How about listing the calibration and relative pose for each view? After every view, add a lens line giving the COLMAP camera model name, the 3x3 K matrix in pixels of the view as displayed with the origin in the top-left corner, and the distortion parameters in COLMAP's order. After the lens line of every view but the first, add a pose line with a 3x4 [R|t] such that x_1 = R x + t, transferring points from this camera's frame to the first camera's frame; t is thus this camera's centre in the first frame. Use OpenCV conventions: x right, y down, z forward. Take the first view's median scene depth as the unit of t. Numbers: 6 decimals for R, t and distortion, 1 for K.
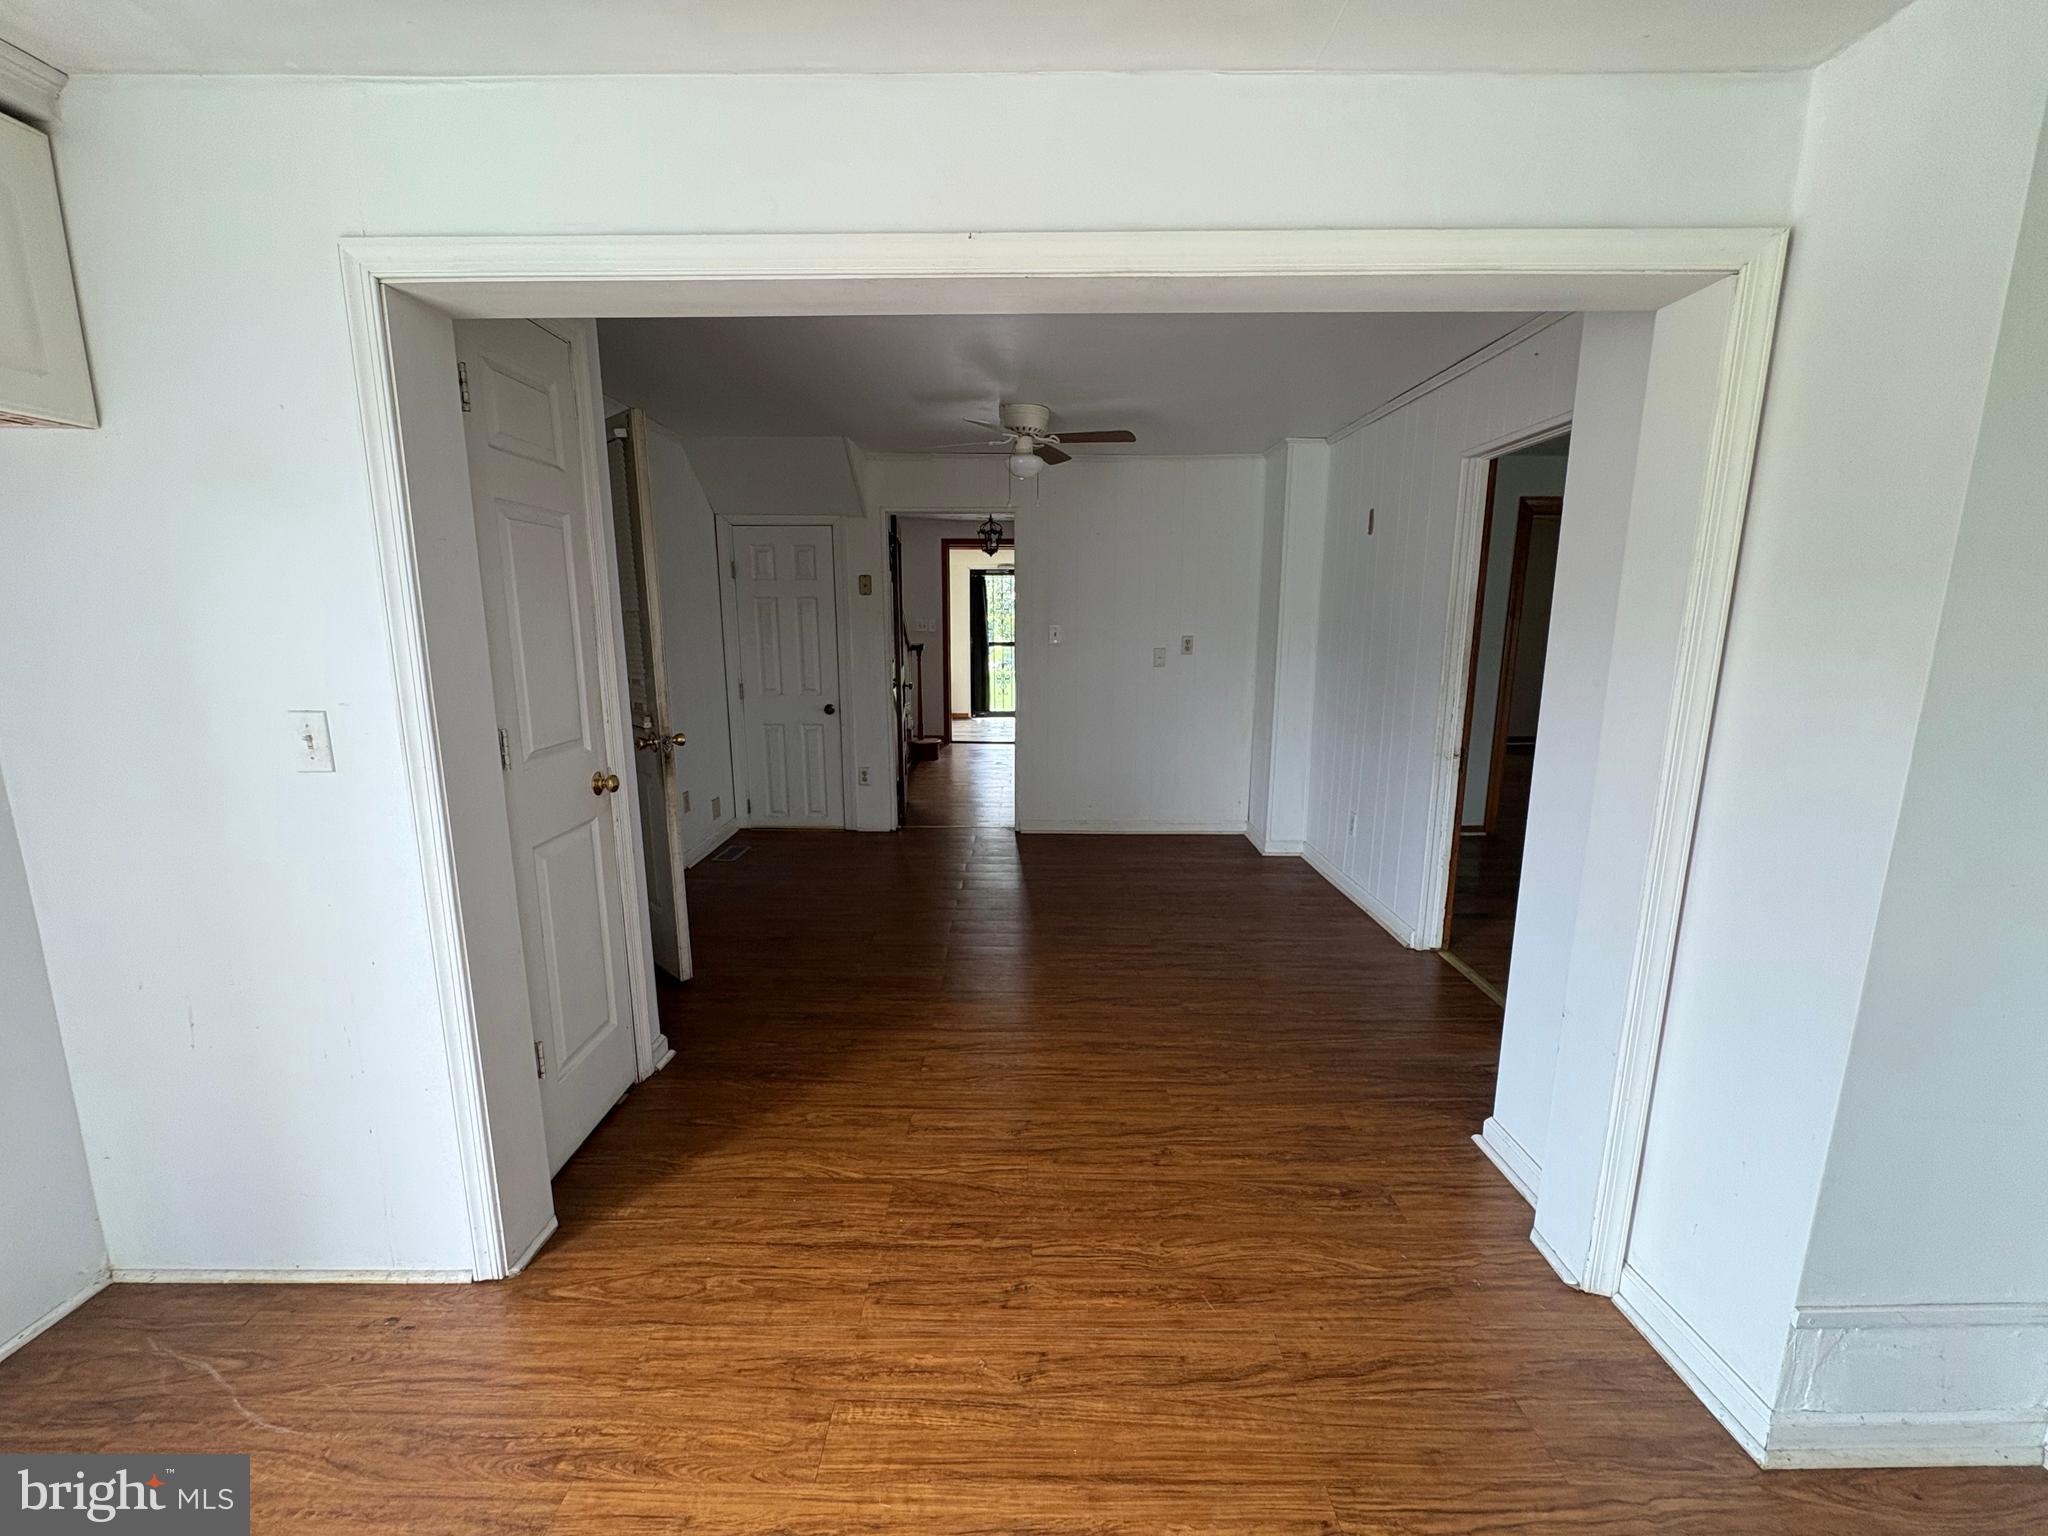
lens RADIAL K [[813.6, 0, 1021.7], [0, 813.6, 763.1], [0, 0, 1]] dist [0.000205, -0.000197]
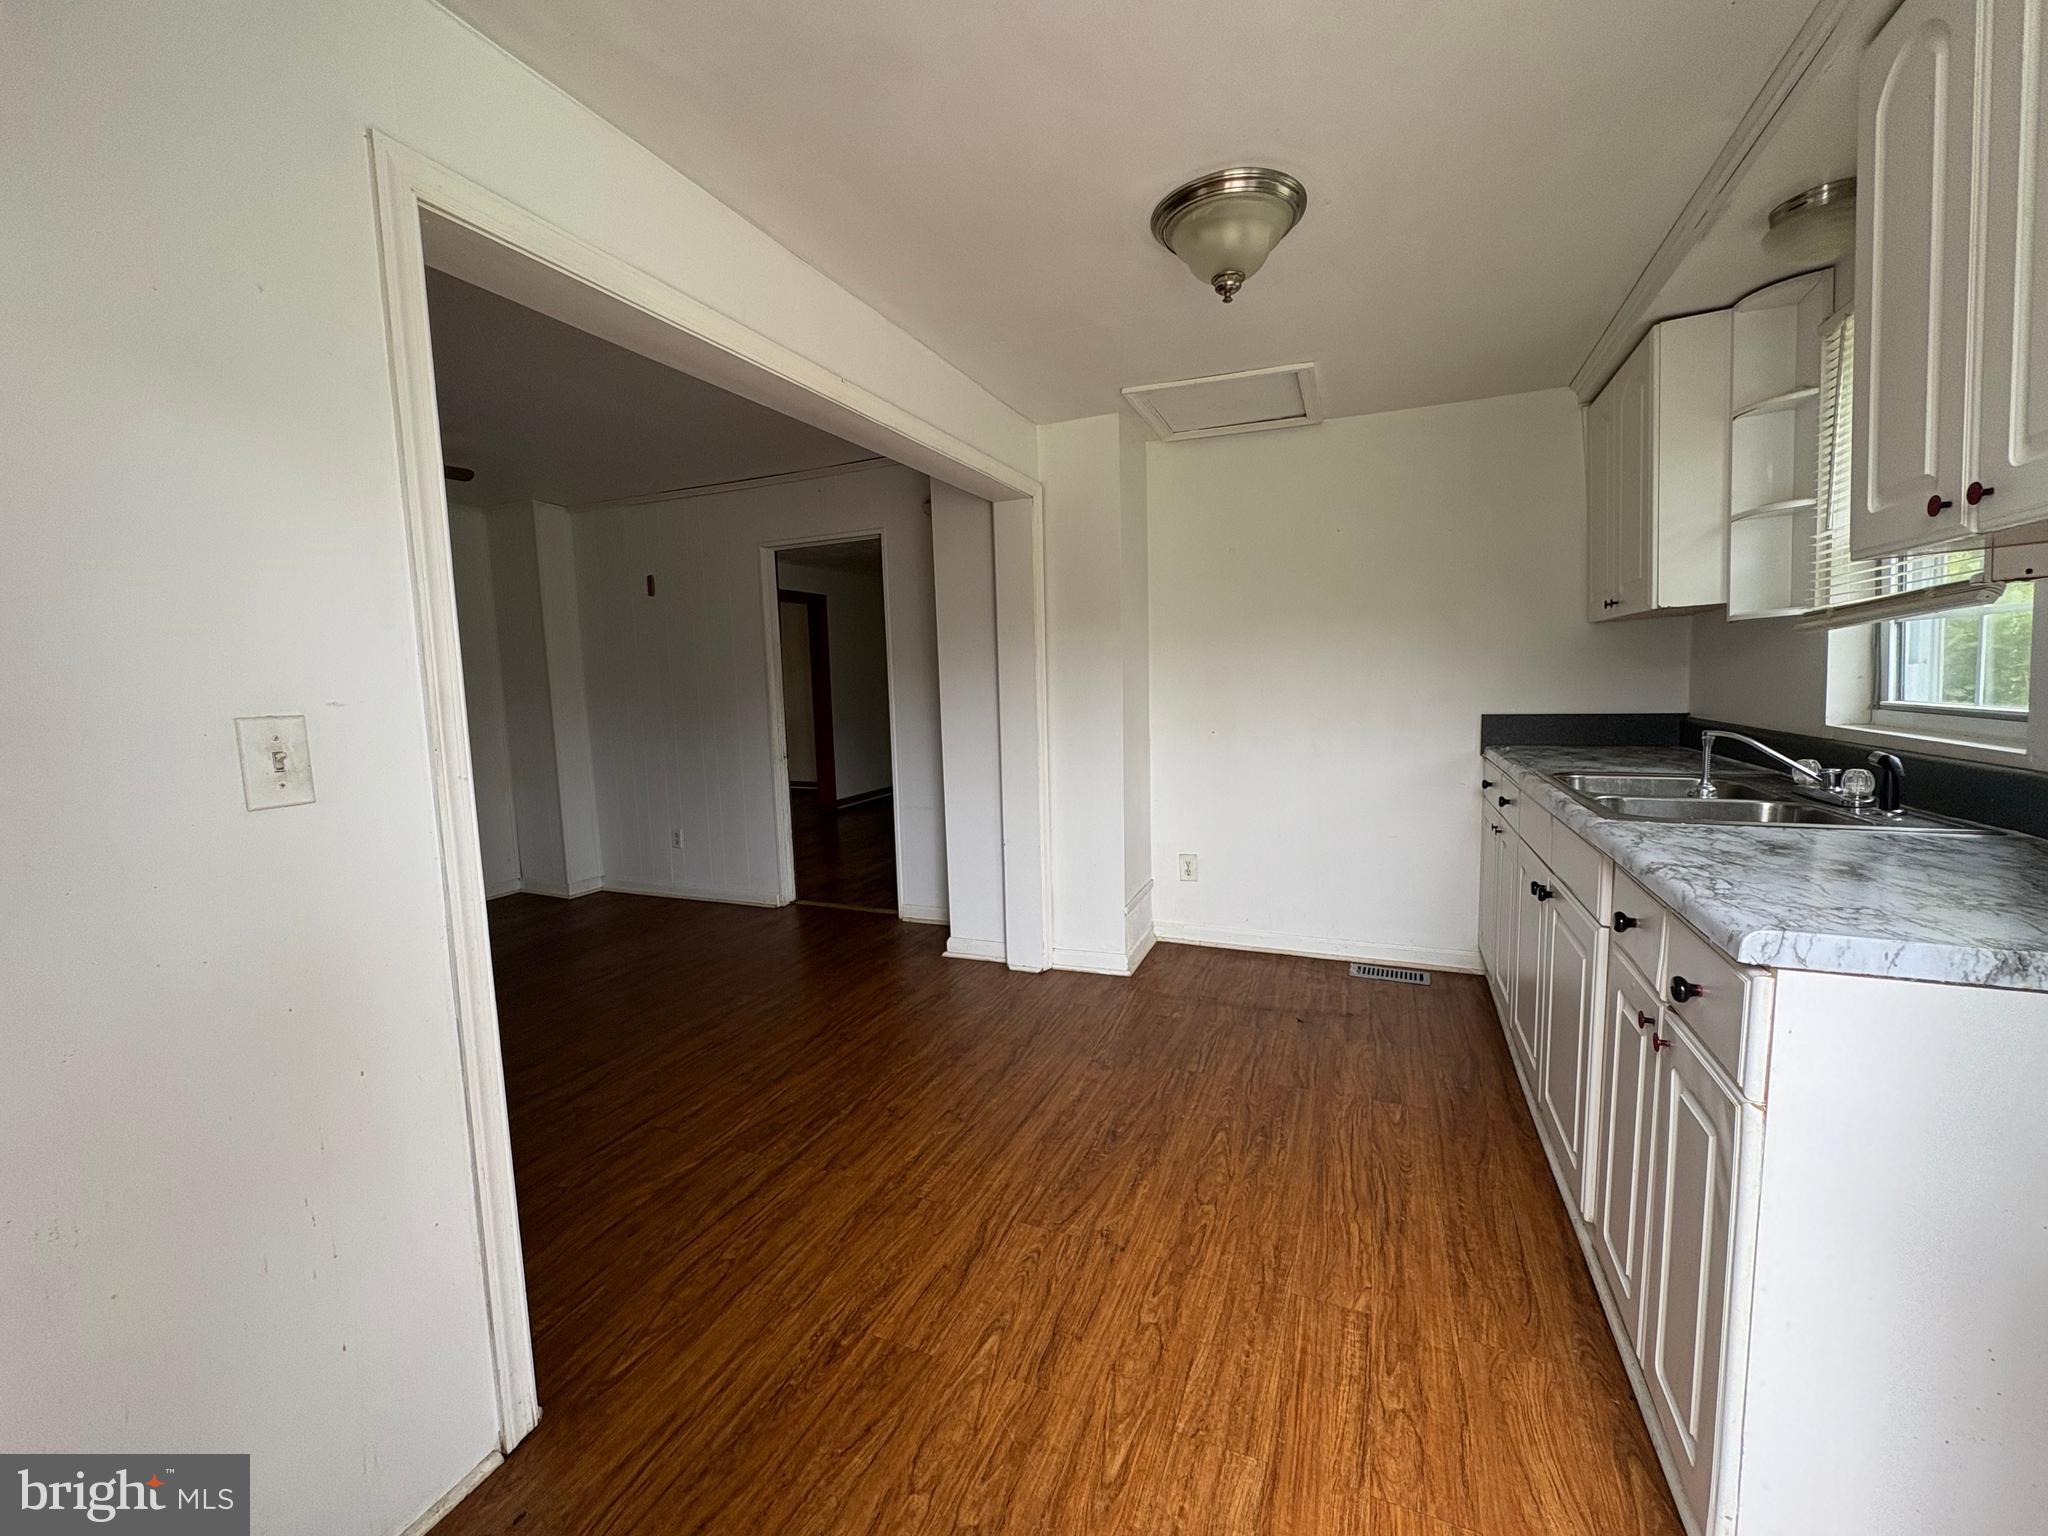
lens RADIAL K [[813.6, 0, 1021.7], [0, 813.6, 763.1], [0, 0, 1]] dist [0.000205, -0.000197]
pose [[0.392146, -0.107480, 0.913603, -1.127891], [0.192817, 0.980693, 0.032610, 0.065335], [-0.899468, 0.163371, 0.405298, 0.147923]]
